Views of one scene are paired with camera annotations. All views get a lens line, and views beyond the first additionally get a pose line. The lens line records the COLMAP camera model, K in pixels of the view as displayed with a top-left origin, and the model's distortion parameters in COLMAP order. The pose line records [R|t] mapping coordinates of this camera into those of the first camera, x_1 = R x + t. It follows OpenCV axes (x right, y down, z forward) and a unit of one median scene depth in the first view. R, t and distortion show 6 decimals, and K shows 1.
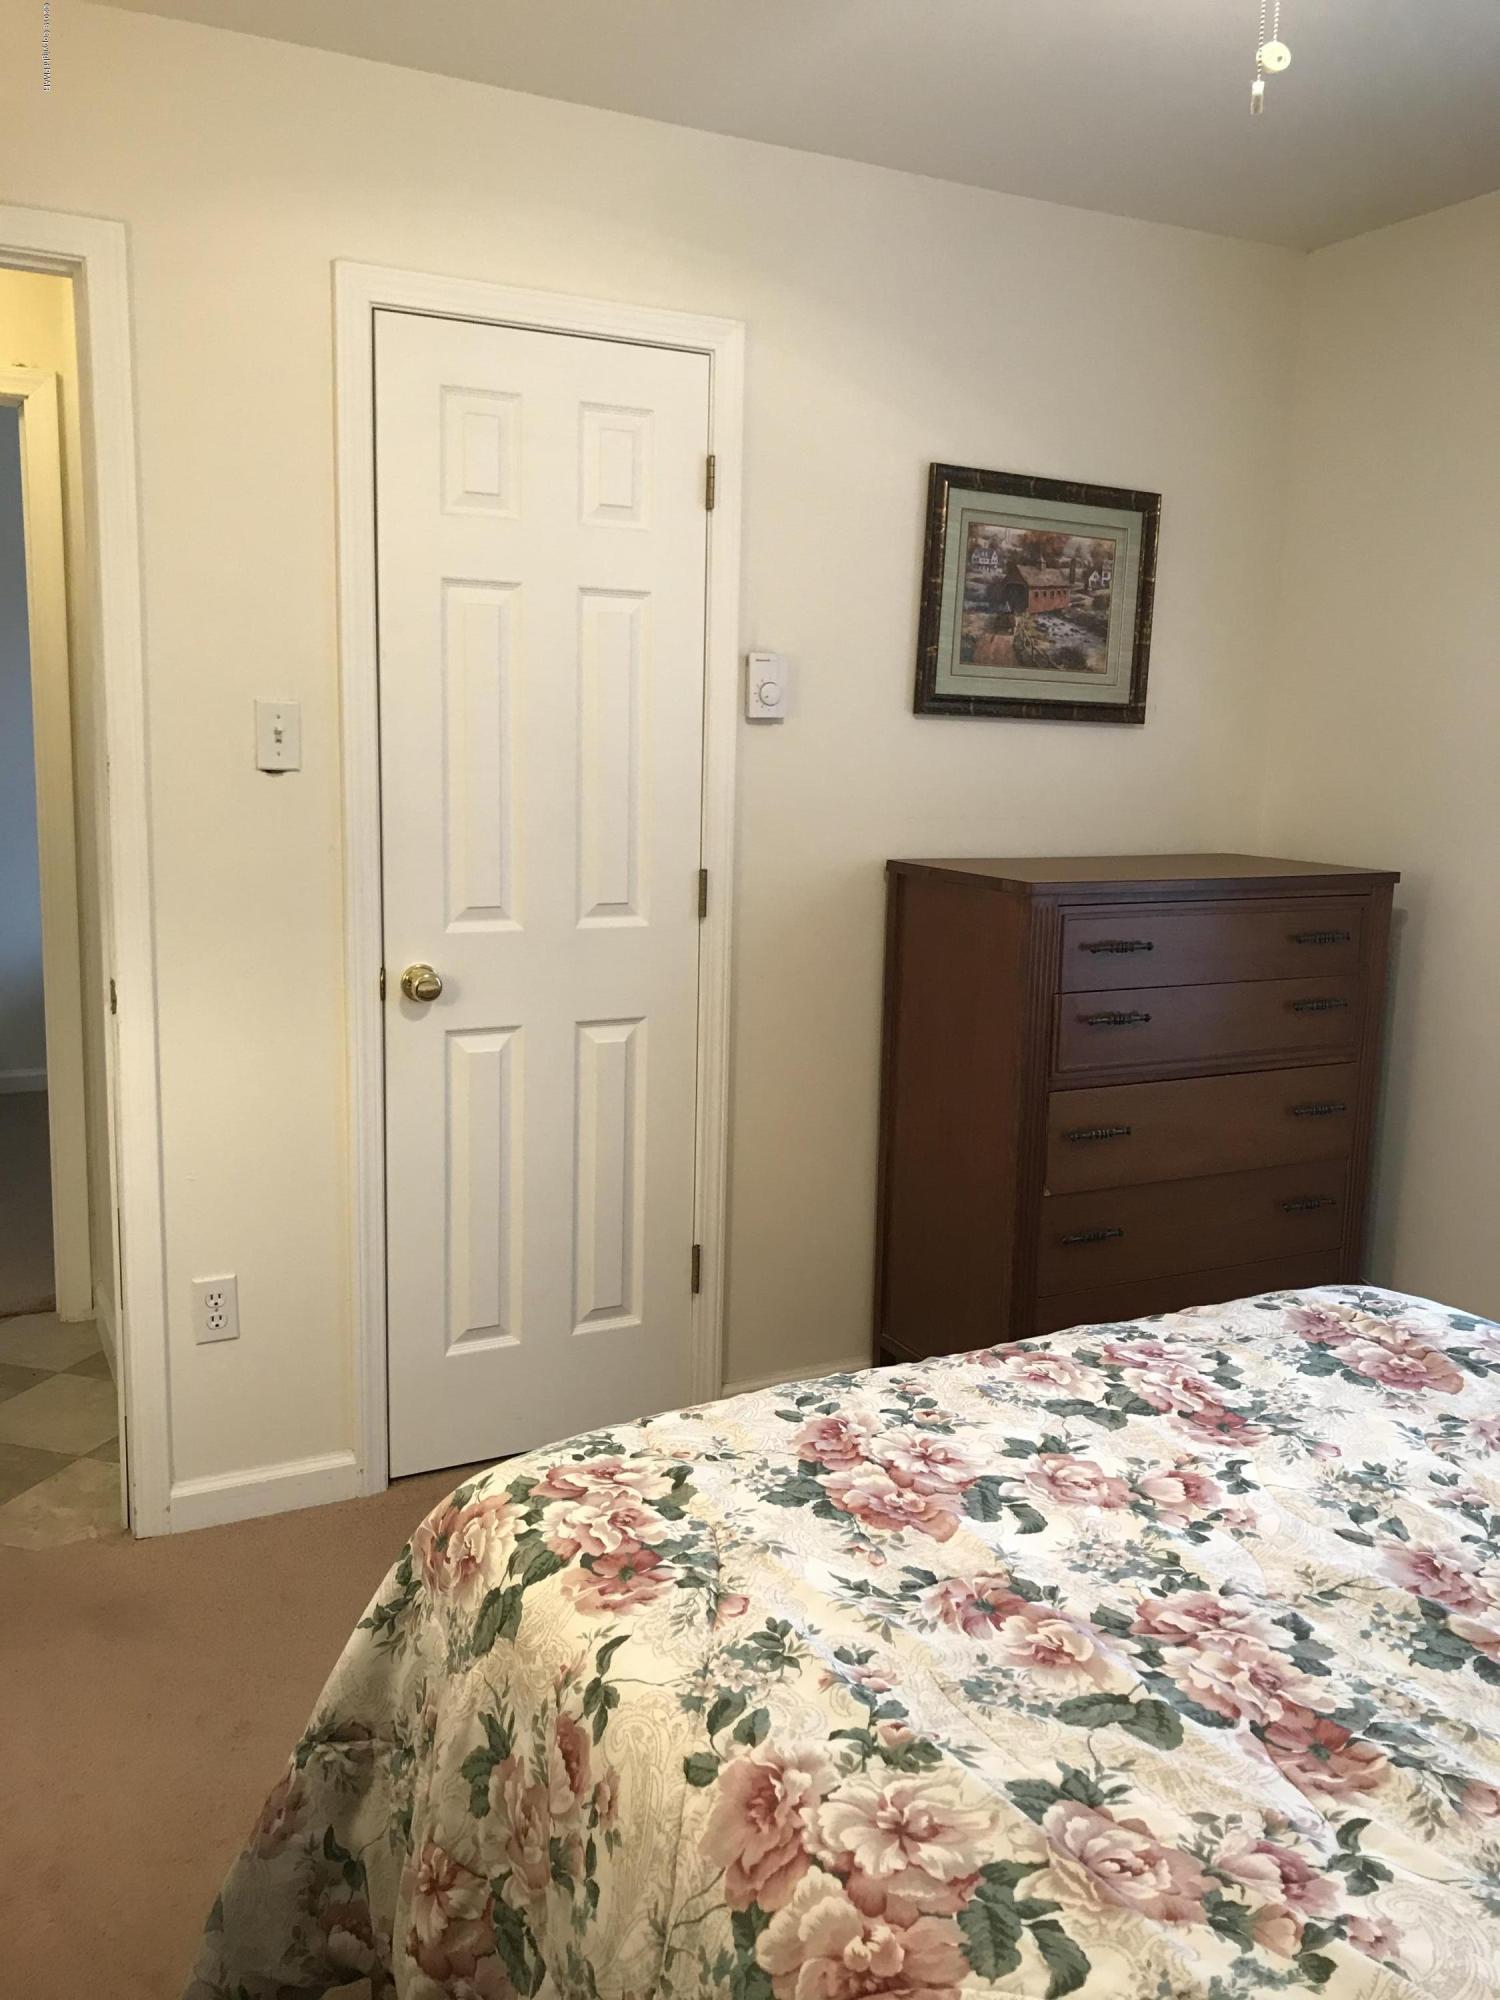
lens RADIAL K [[1641.2, 0, 750.0], [0, 1641.2, 1000.0], [0, 0, 1]] dist [0.050814, -0.068621]
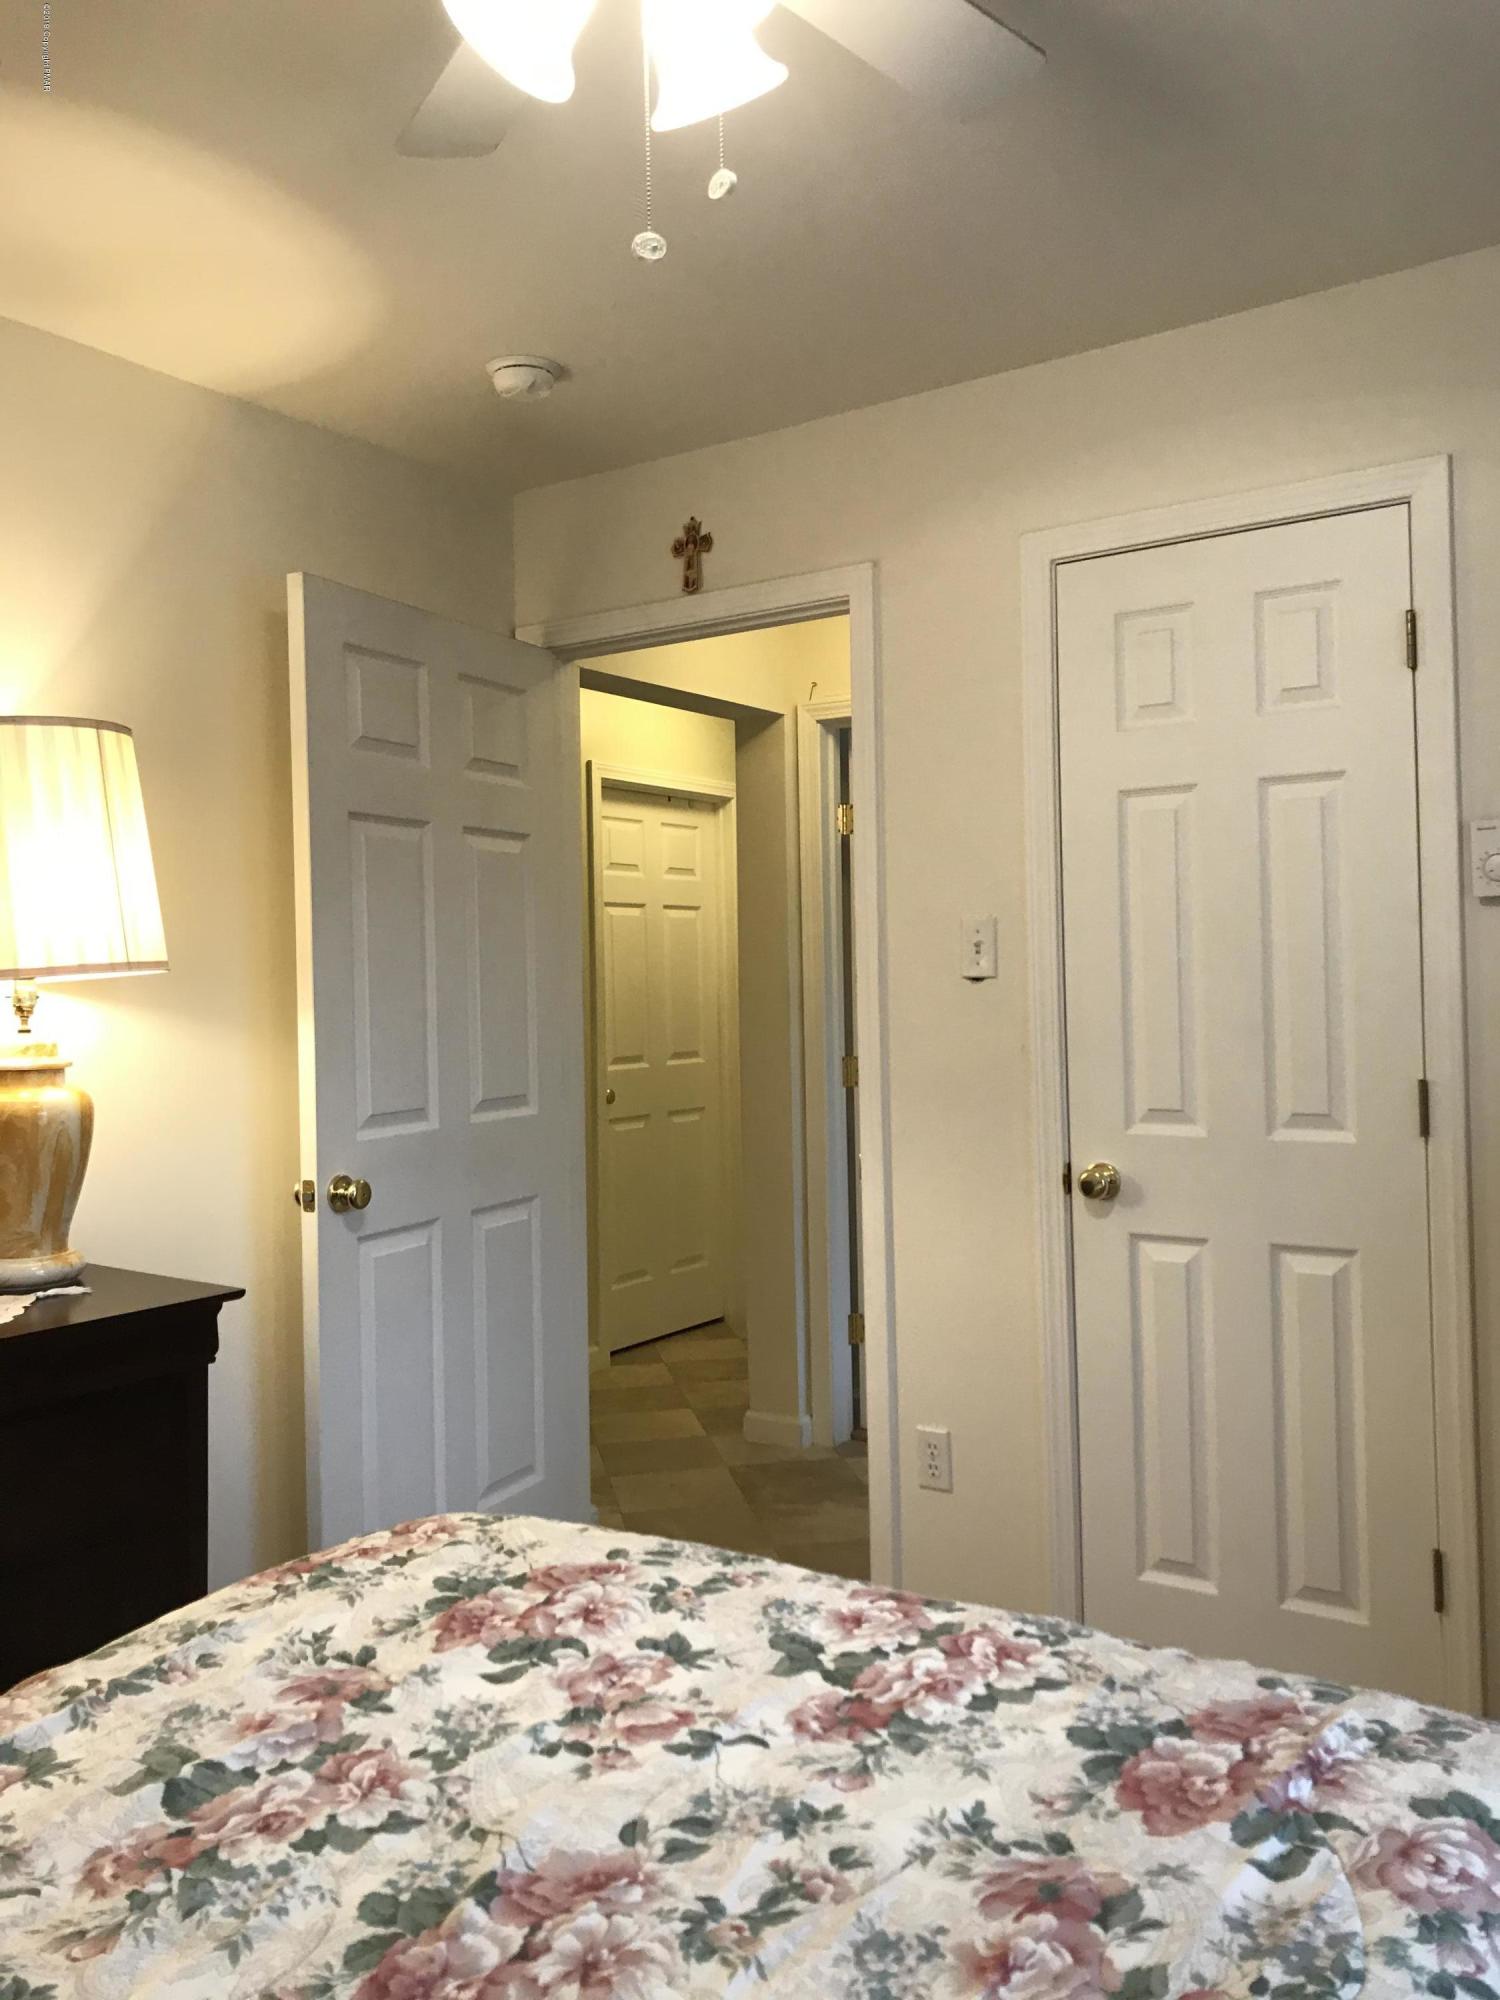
lens RADIAL K [[1627.7, 0, 752.1], [0, 1627.7, 978.0], [0, 0, 1]] dist [0.019567, 0.012830]
pose [[0.469675, -0.037712, -0.882033, 0.944454], [-0.116502, 0.987702, -0.104267, -0.006963], [0.875119, 0.151731, 0.459506, 0.527240]]
